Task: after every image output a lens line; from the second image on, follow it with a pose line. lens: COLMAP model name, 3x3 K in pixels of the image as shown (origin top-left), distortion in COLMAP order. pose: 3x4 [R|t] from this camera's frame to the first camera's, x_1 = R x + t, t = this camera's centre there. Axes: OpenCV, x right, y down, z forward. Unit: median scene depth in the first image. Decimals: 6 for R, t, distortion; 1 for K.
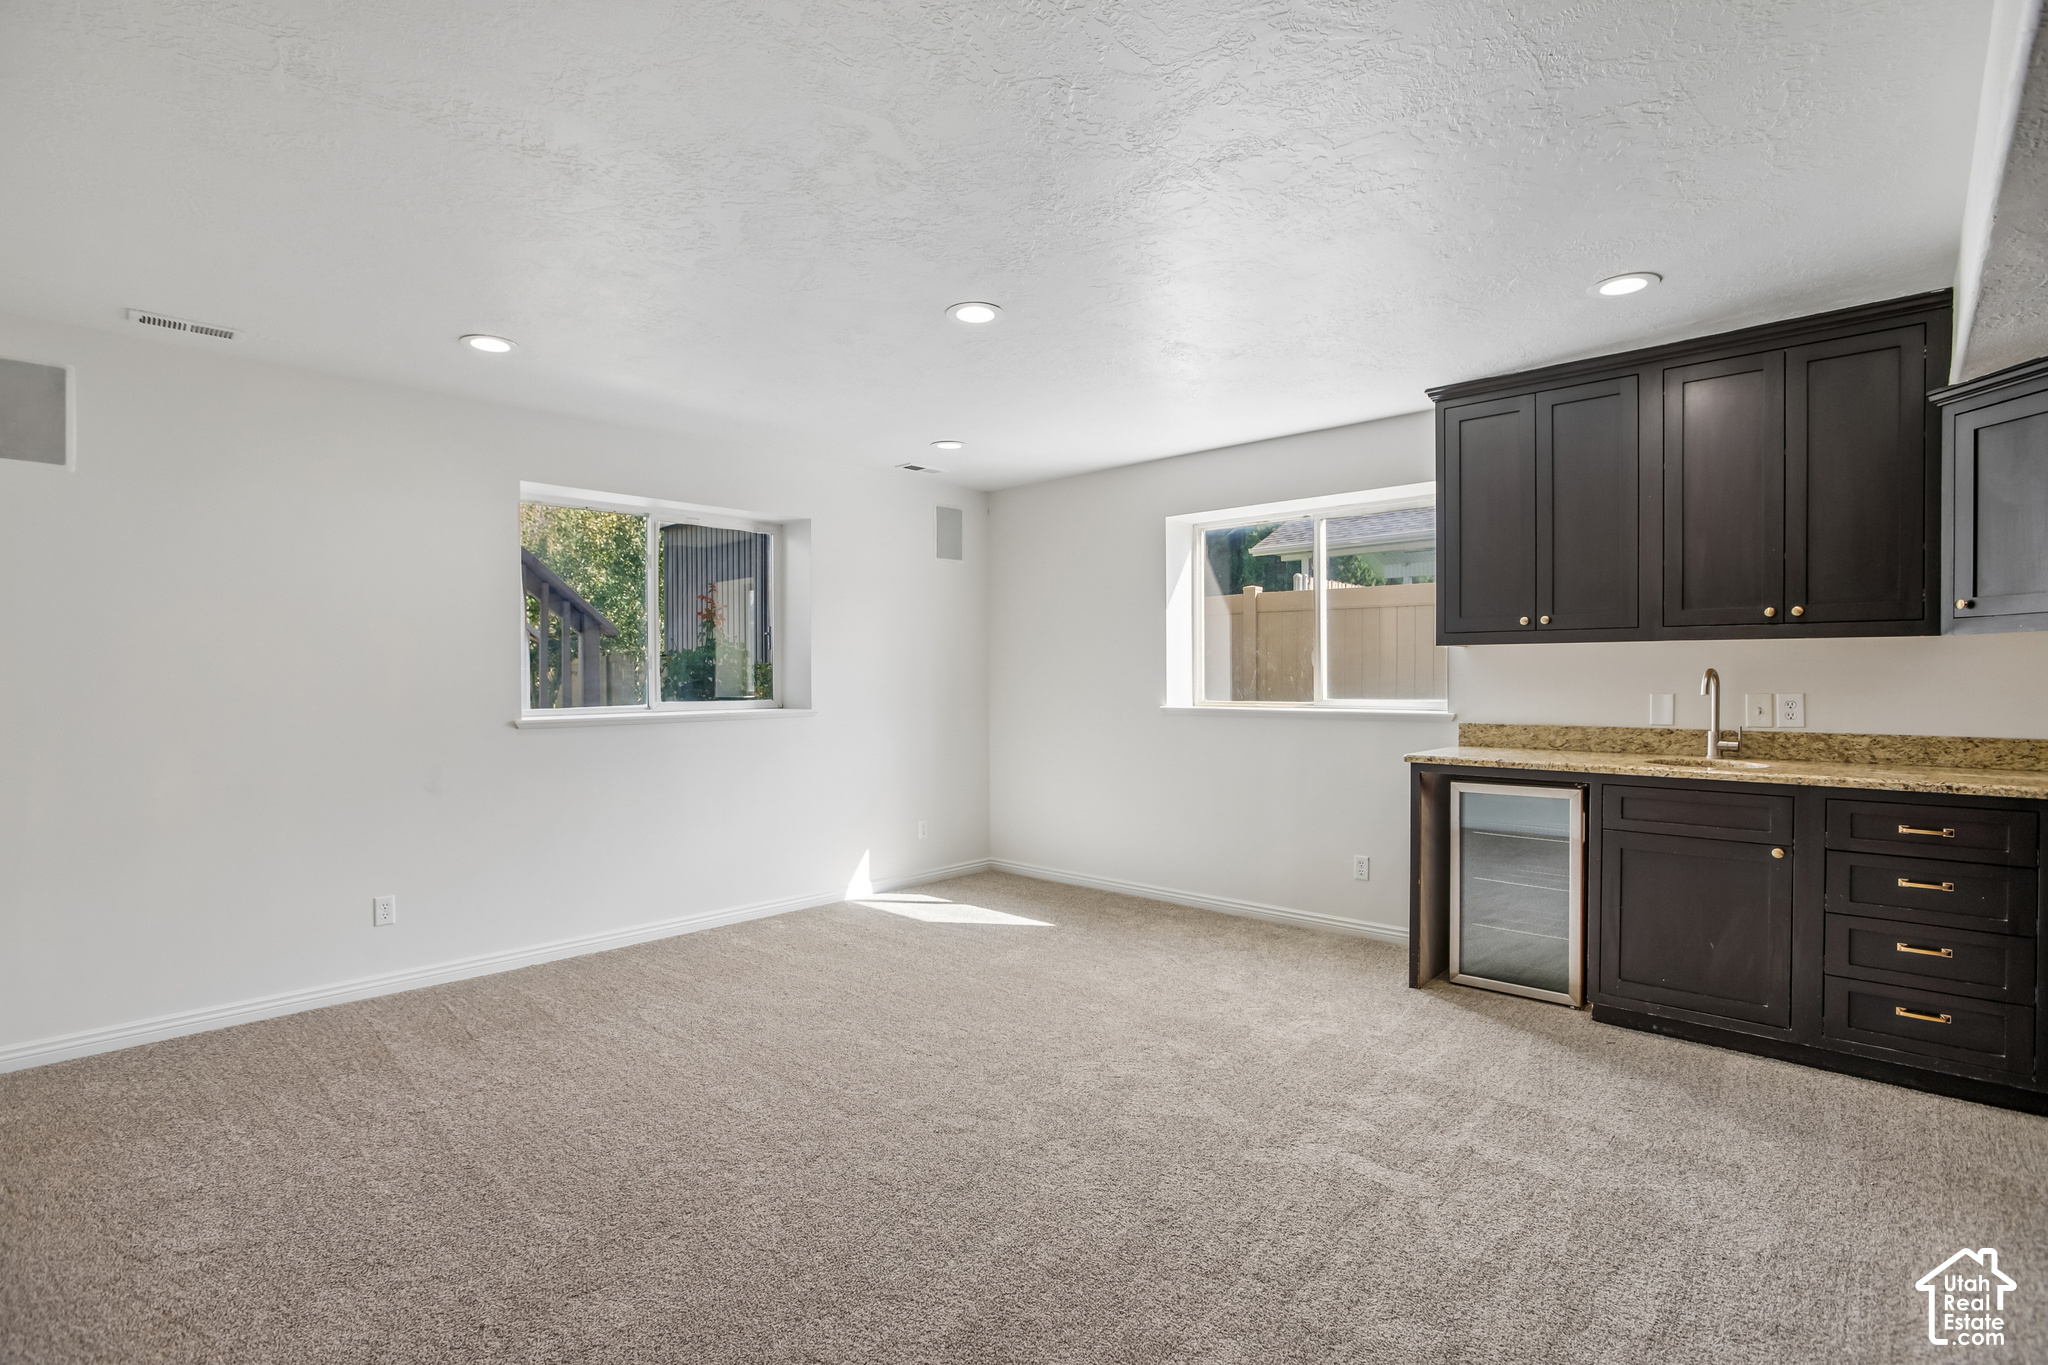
lens RADIAL K [[956.1, 0, 1024.0], [0, 956.1, 682.5], [0, 0, 1]] dist [-0.031220, 0.014973]
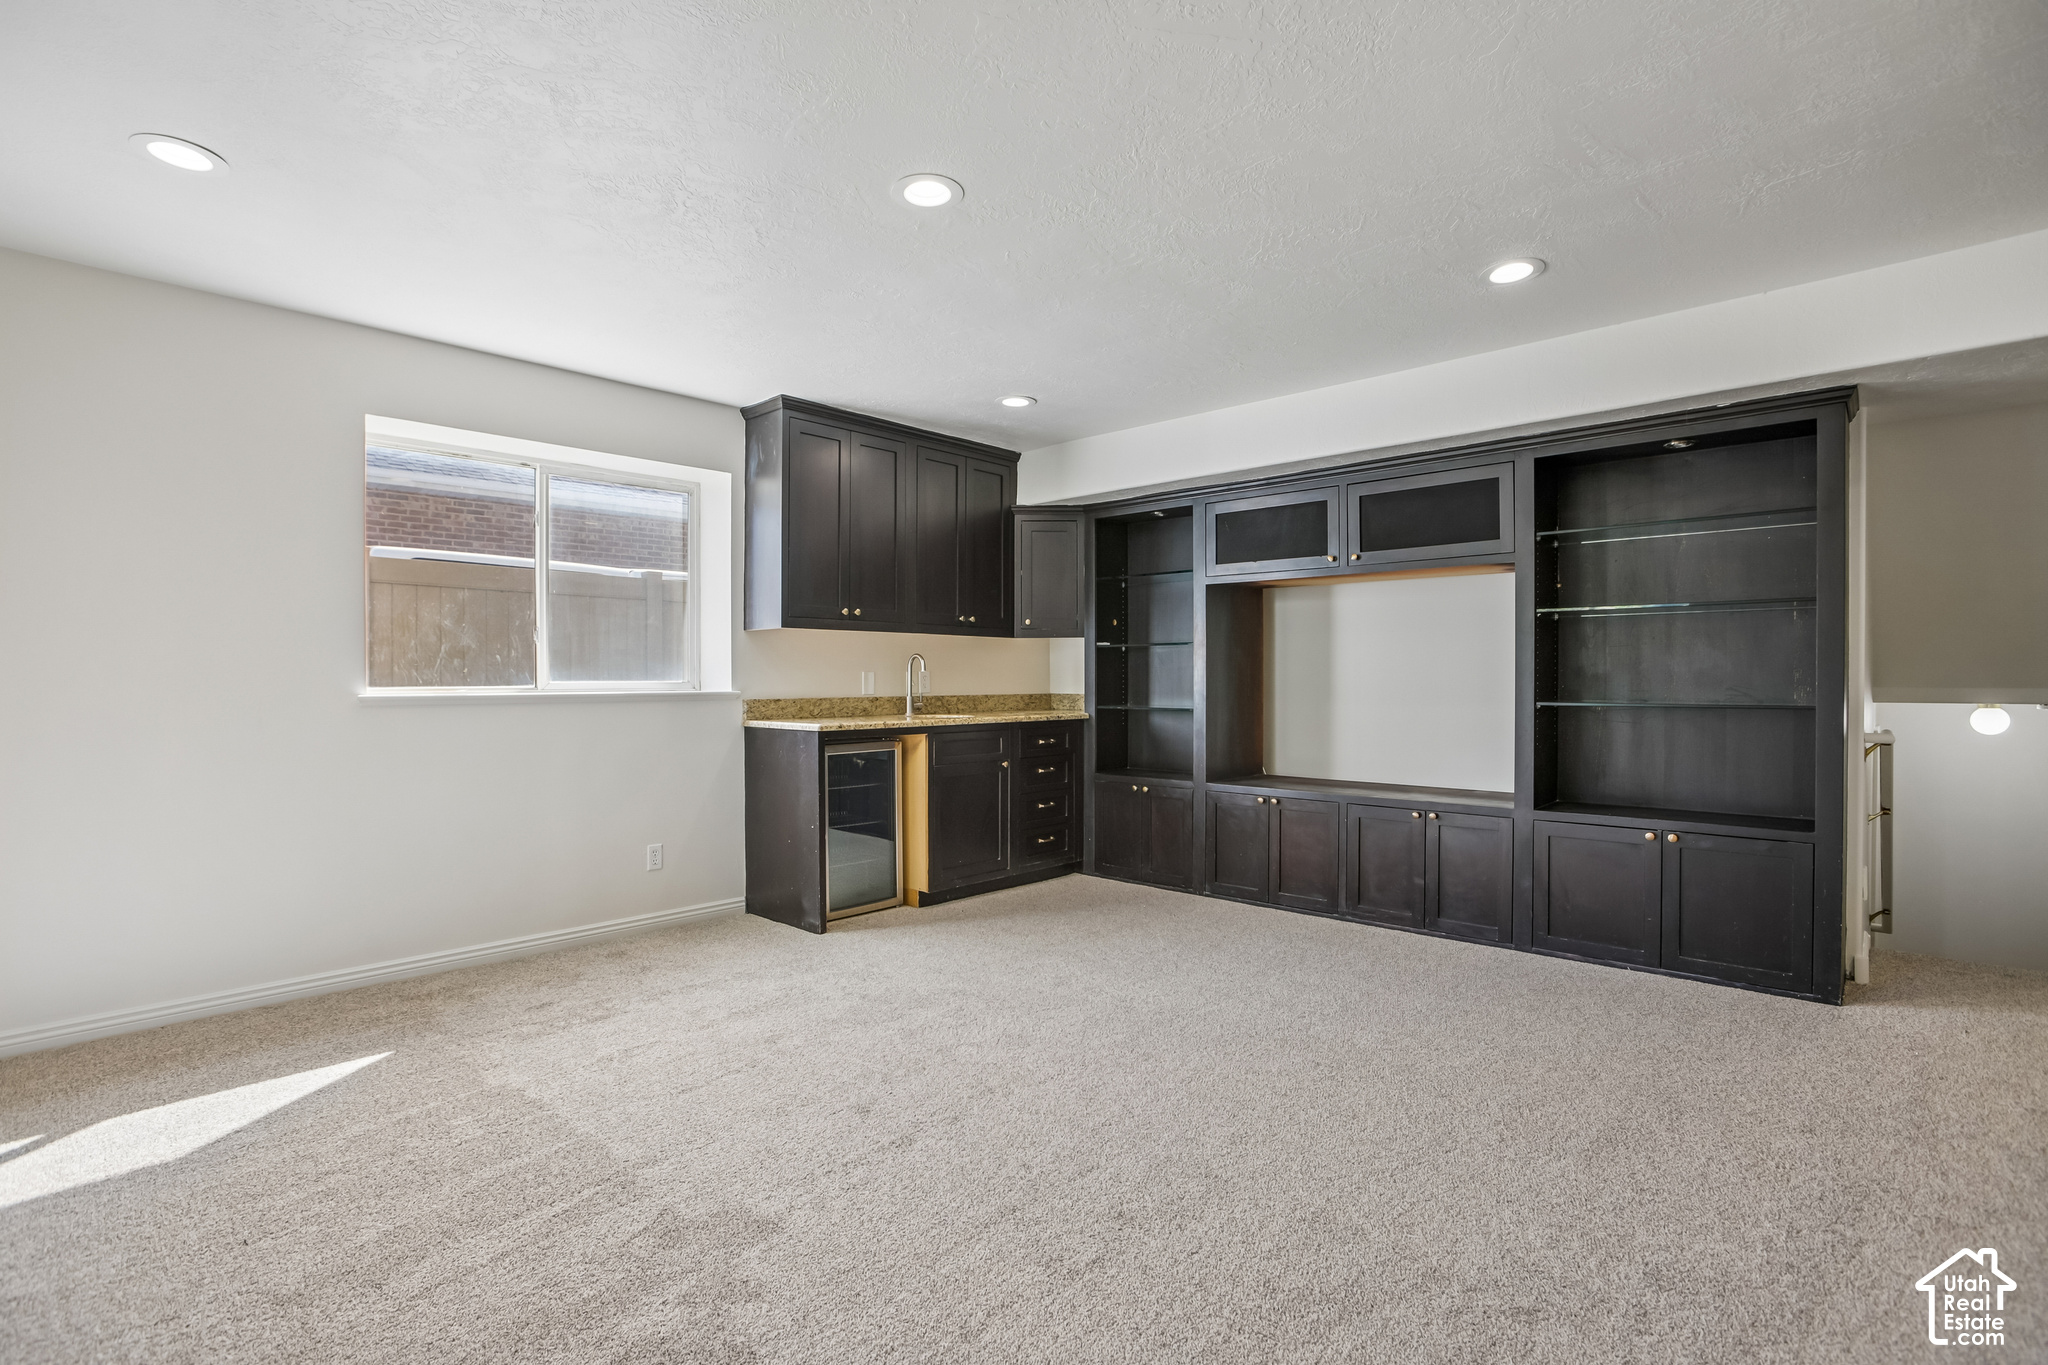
lens RADIAL K [[956.1, 0, 1024.0], [0, 956.1, 682.5], [0, 0, 1]] dist [-0.031220, 0.014973]
pose [[0.017663, -0.000961, 0.999844, -0.710202], [0.006790, 0.999977, 0.000841, 0.027671], [-0.999821, 0.006775, 0.017669, 0.744816]]
